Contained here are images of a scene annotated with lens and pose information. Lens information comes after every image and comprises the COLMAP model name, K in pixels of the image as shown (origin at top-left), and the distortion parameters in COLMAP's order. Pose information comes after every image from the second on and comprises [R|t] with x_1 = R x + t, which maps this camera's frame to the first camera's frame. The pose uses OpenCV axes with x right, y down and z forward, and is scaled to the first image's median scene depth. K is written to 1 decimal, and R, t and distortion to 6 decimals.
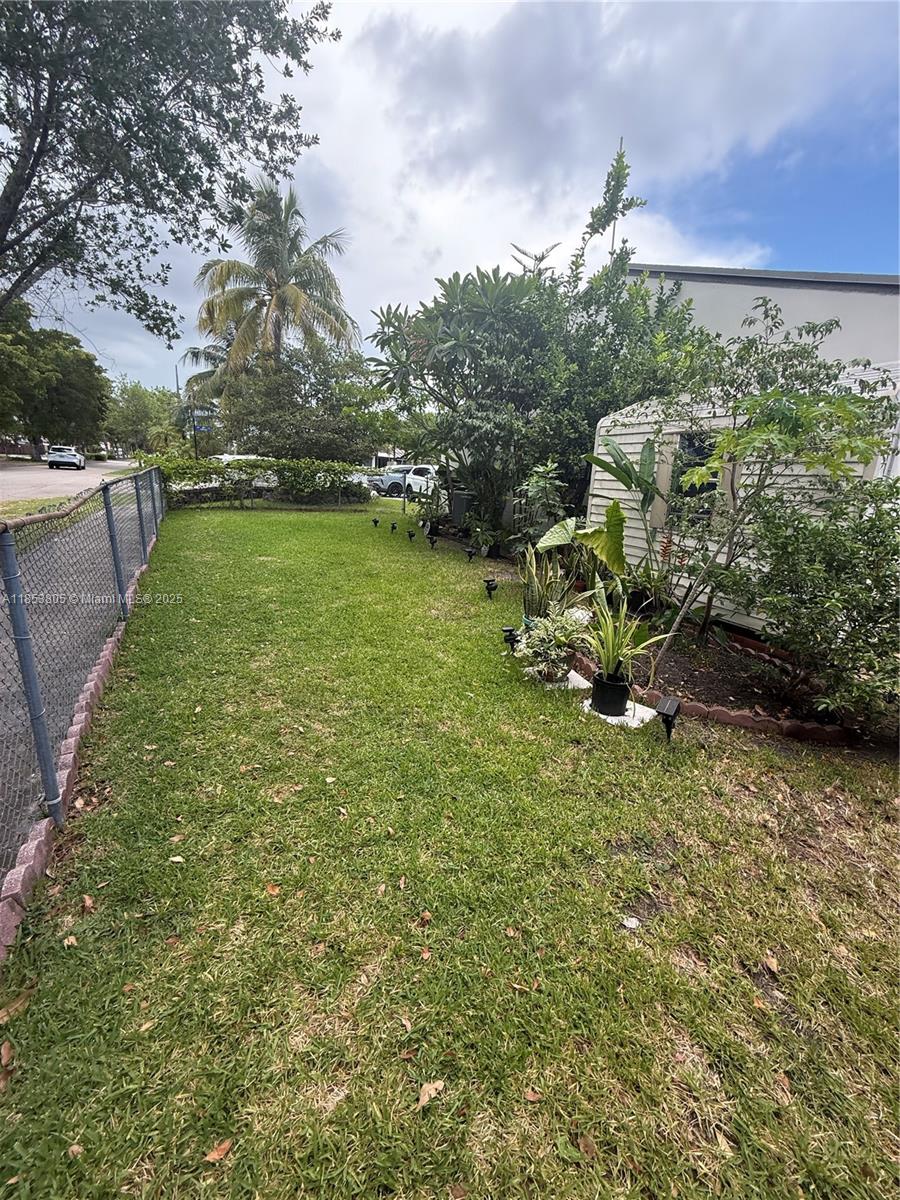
lens RADIAL K [[478.2, 0, 448.3], [0, 478.2, 598.8], [0, 0, 1]] dist [0.000803, -0.000373]
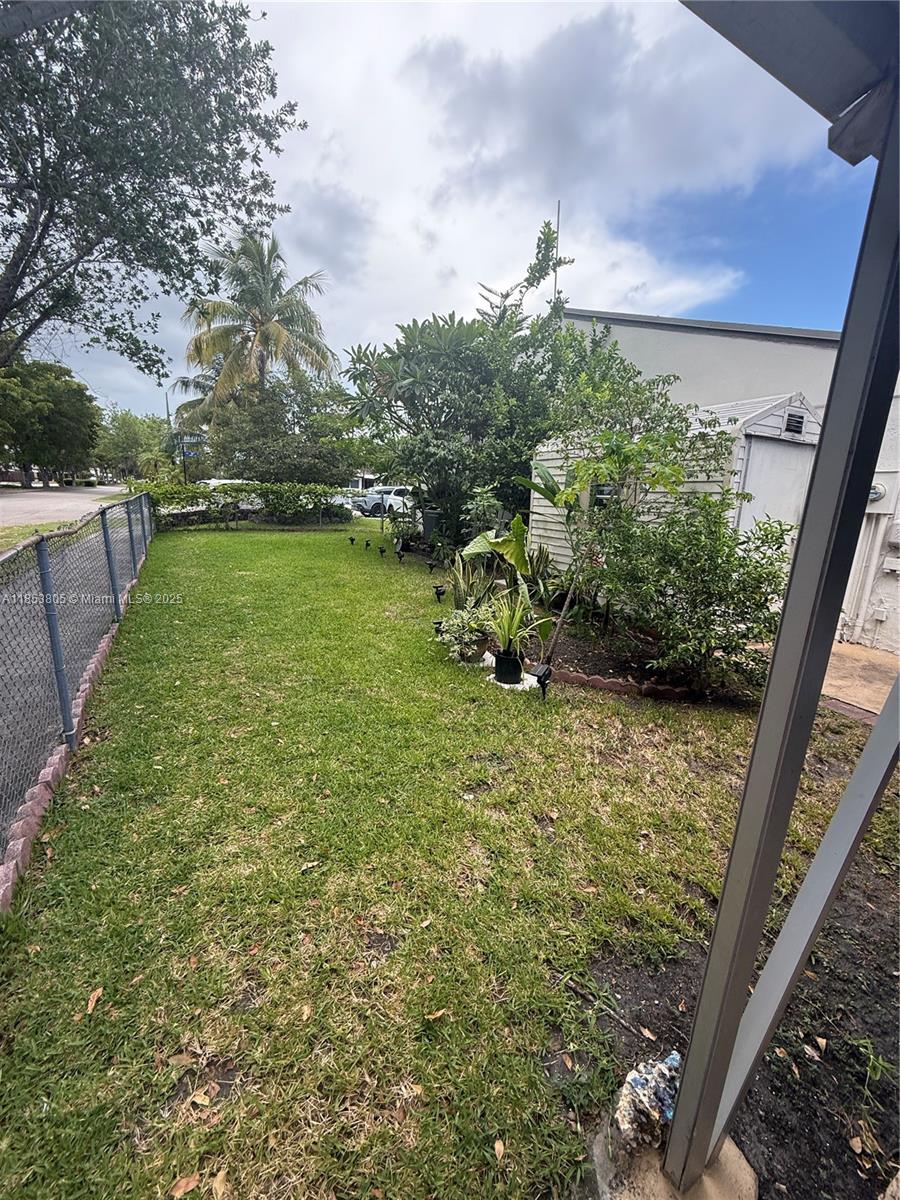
lens RADIAL K [[478.2, 0, 448.3], [0, 478.2, 598.8], [0, 0, 1]] dist [0.000803, -0.000373]
pose [[0.999681, -0.019089, 0.016520, 0.066815], [0.019729, 0.999025, -0.039494, 0.026940], [-0.015750, 0.039808, 0.999083, -0.108085]]
